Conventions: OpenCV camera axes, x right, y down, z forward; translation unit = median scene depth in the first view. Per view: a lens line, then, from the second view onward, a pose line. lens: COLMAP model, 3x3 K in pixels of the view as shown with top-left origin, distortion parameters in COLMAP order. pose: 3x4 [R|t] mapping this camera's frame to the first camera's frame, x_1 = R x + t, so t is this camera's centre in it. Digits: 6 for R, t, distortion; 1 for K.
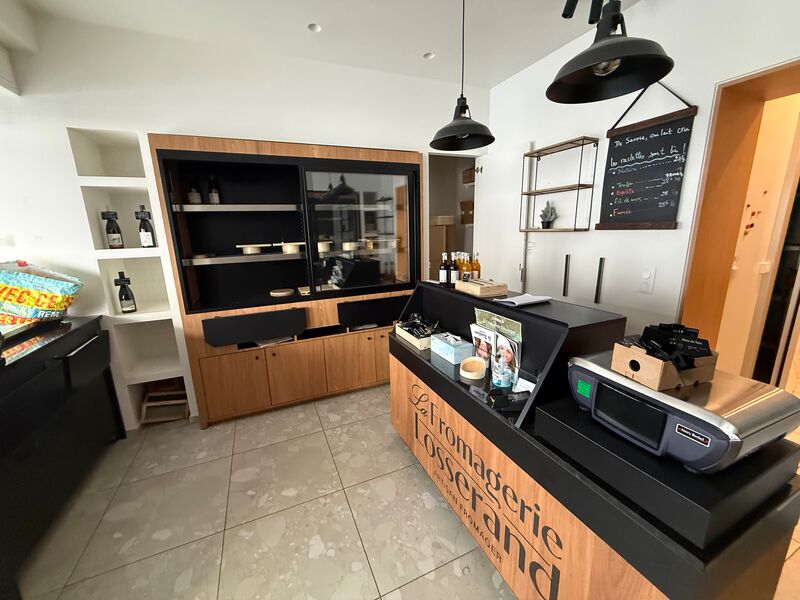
lens RADIAL K [[318.6, 0, 398.2], [0, 318.6, 300.9], [0, 0, 1]] dist [0.000132, 0.000143]
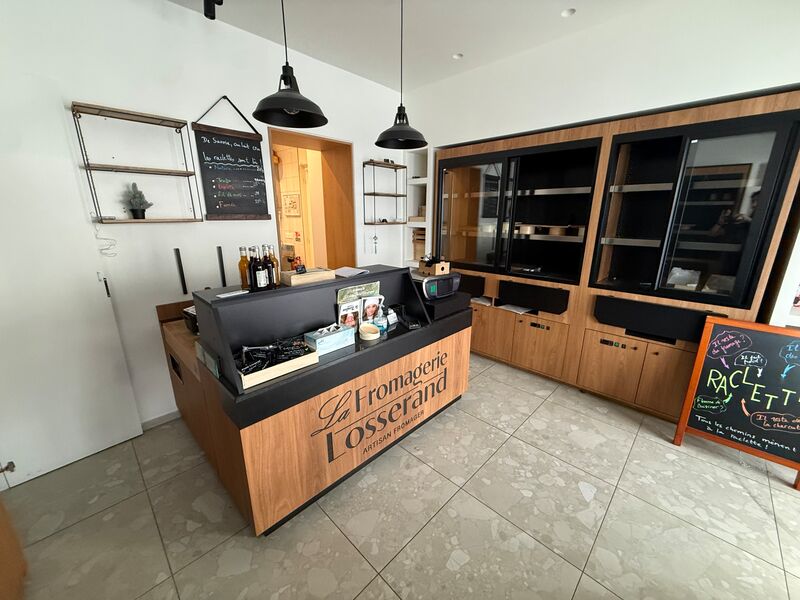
lens RADIAL K [[318.6, 0, 401.0], [0, 318.6, 297.4], [0, 0, 1]] dist [0.000132, 0.000143]
pose [[-0.373133, -0.213745, 0.902820, -0.759824], [0.209725, 0.928479, 0.306499, -0.223185], [-0.903763, 0.303709, -0.301619, 1.044548]]
